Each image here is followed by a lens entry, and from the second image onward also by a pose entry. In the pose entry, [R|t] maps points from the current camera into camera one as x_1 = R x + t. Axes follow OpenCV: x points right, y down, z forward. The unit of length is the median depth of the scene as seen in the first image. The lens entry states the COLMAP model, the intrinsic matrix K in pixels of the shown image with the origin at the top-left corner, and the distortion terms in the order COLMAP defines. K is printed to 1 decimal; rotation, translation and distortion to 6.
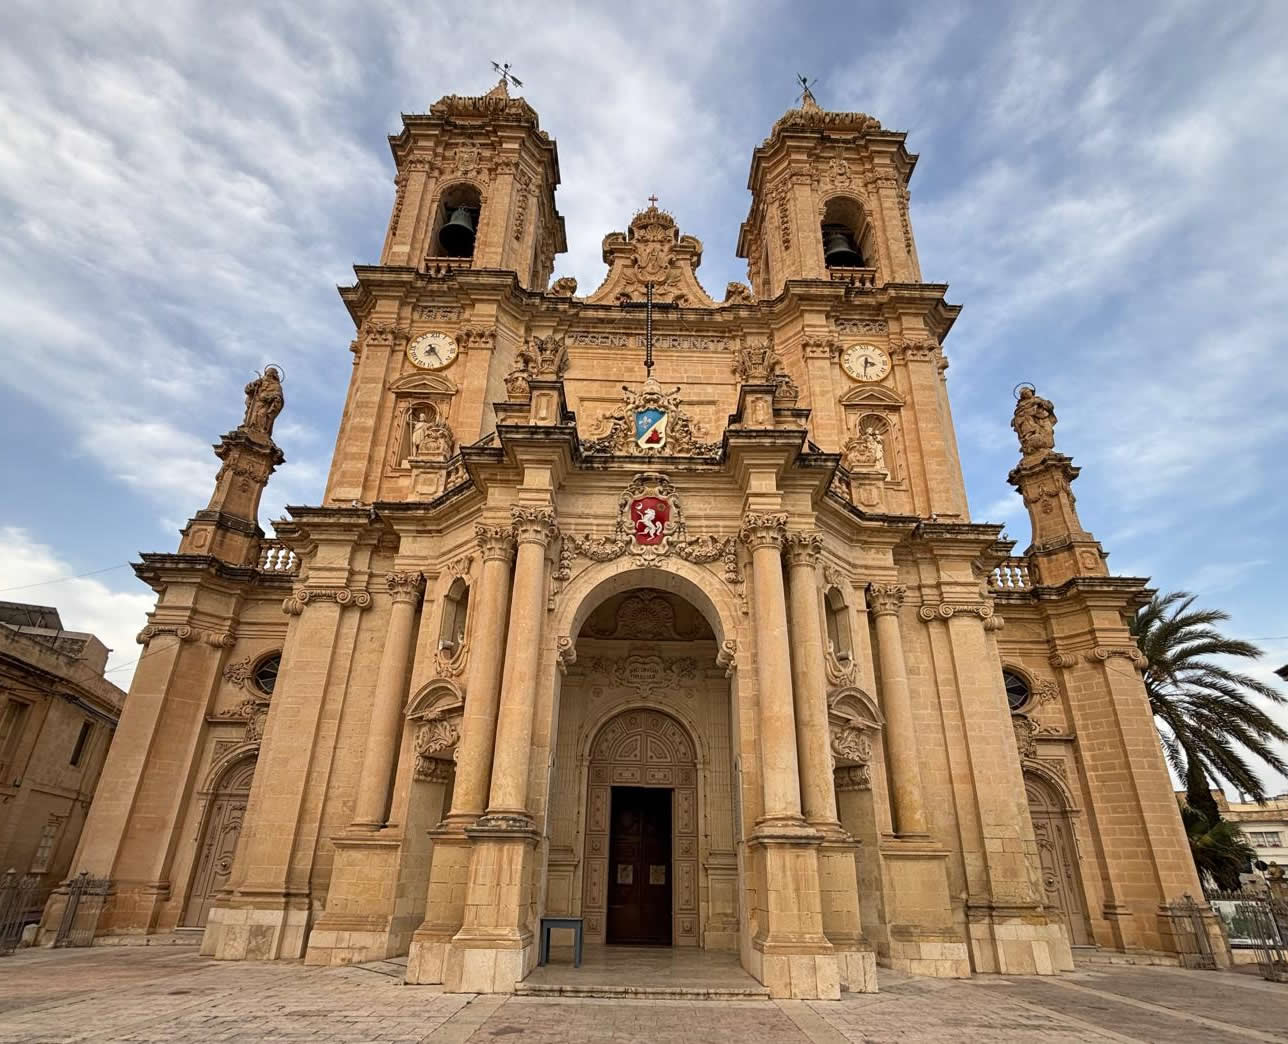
lens RADIAL K [[687.3, 0, 641.2], [0, 687.3, 567.8], [0, 0, 1]] dist [-0.000077, -0.001455]
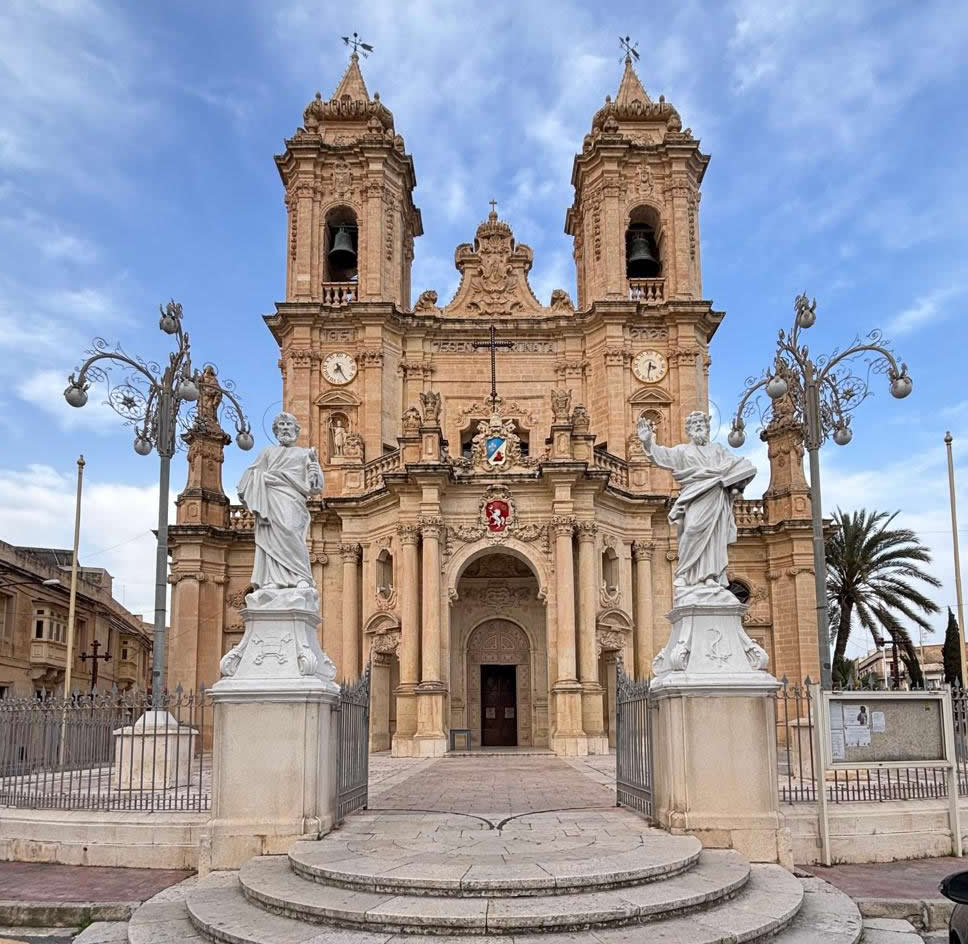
lens RADIAL K [[1431.4, 0, 484.0], [0, 1431.4, 472.0], [0, 0, 1]] dist [-0.008616, 0.074016]
pose [[0.999252, -0.033666, -0.019042, 0.041182], [0.036915, 0.977067, 0.209709, -0.742441], [0.011546, -0.210255, 0.977578, -1.972045]]
